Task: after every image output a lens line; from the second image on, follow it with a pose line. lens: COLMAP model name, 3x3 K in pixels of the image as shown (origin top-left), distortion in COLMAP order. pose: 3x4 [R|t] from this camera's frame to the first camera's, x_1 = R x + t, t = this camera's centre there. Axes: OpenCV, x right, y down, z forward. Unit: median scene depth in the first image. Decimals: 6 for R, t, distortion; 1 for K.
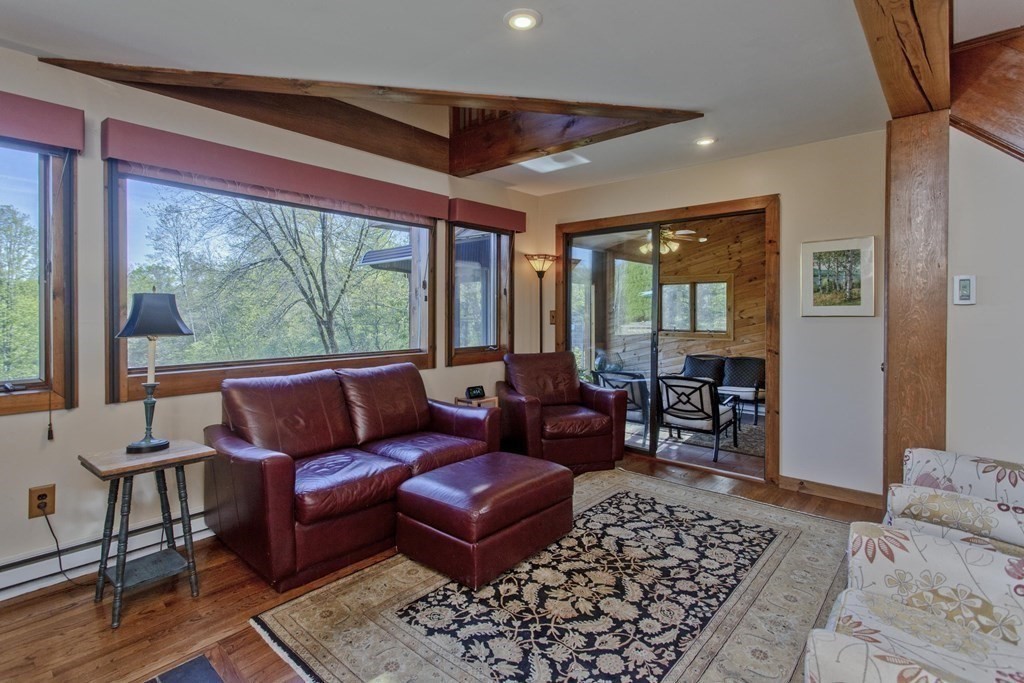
lens RADIAL K [[495.9, 0, 510.6], [0, 495.9, 314.0], [0, 0, 1]] dist [0.001395, -0.000243]
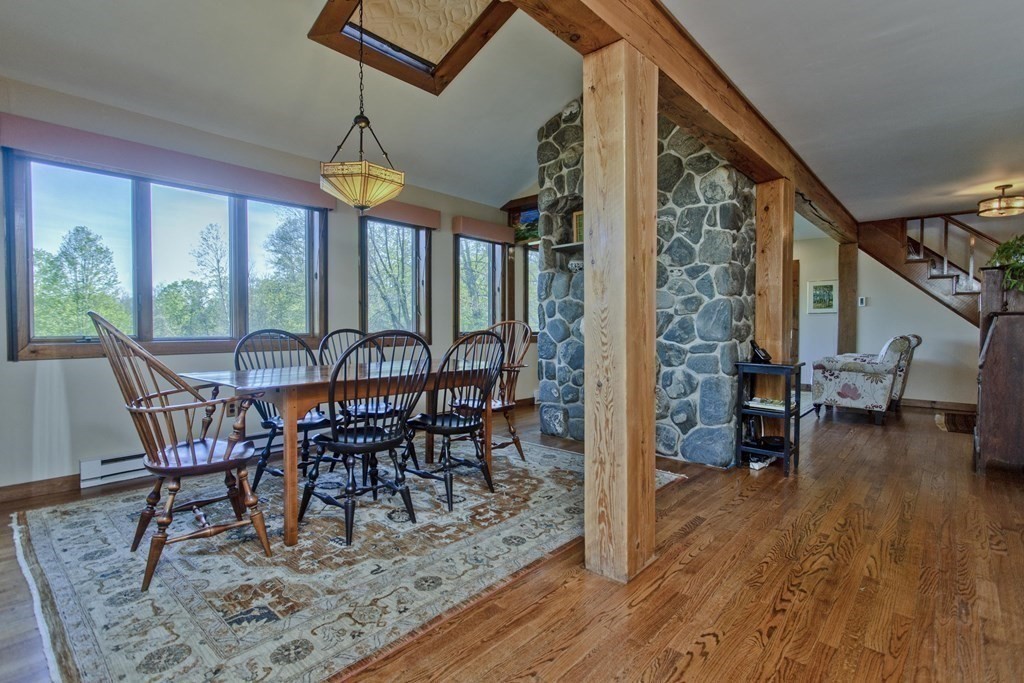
lens RADIAL K [[490.5, 0, 517.0], [0, 490.5, 335.3], [0, 0, 1]] dist [0.001404, 0.001094]
pose [[0.999973, -0.000375, 0.007370, -1.149228], [0.000262, 0.999882, 0.015336, 0.104164], [-0.007374, -0.015334, 0.999855, -1.866267]]
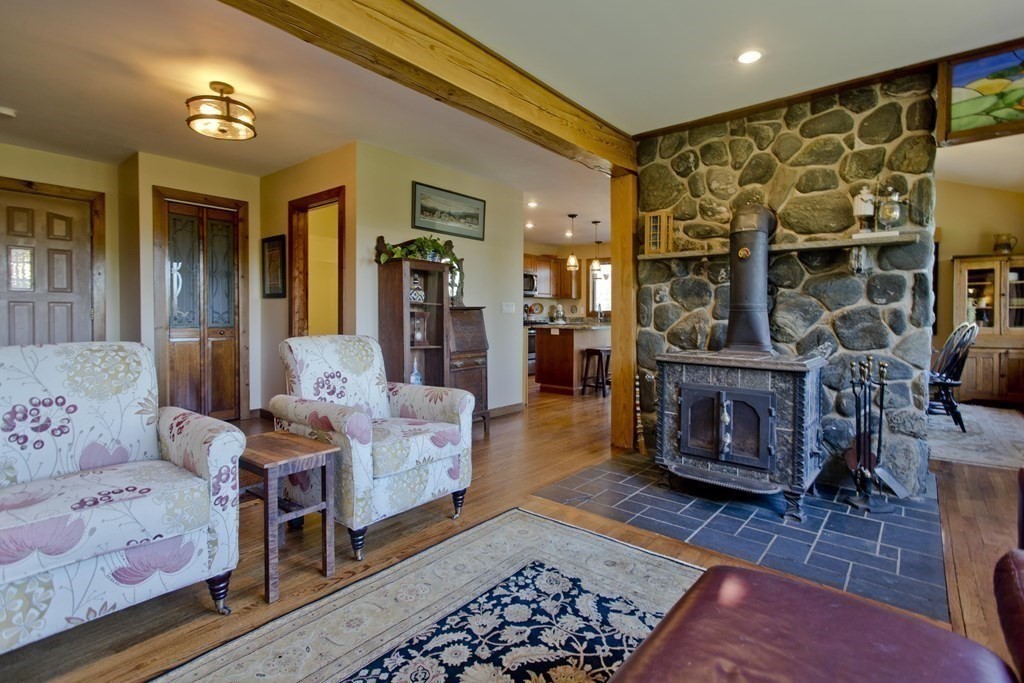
lens RADIAL K [[492.0, 0, 506.9], [0, 492.0, 321.0], [0, 0, 1]] dist [0.002039, 0.000782]
pose [[-0.999685, -0.003546, -0.024829, 0.182335], [-0.004005, 0.999822, 0.018446, 0.077964], [0.024759, 0.018540, -0.999522, 1.442741]]
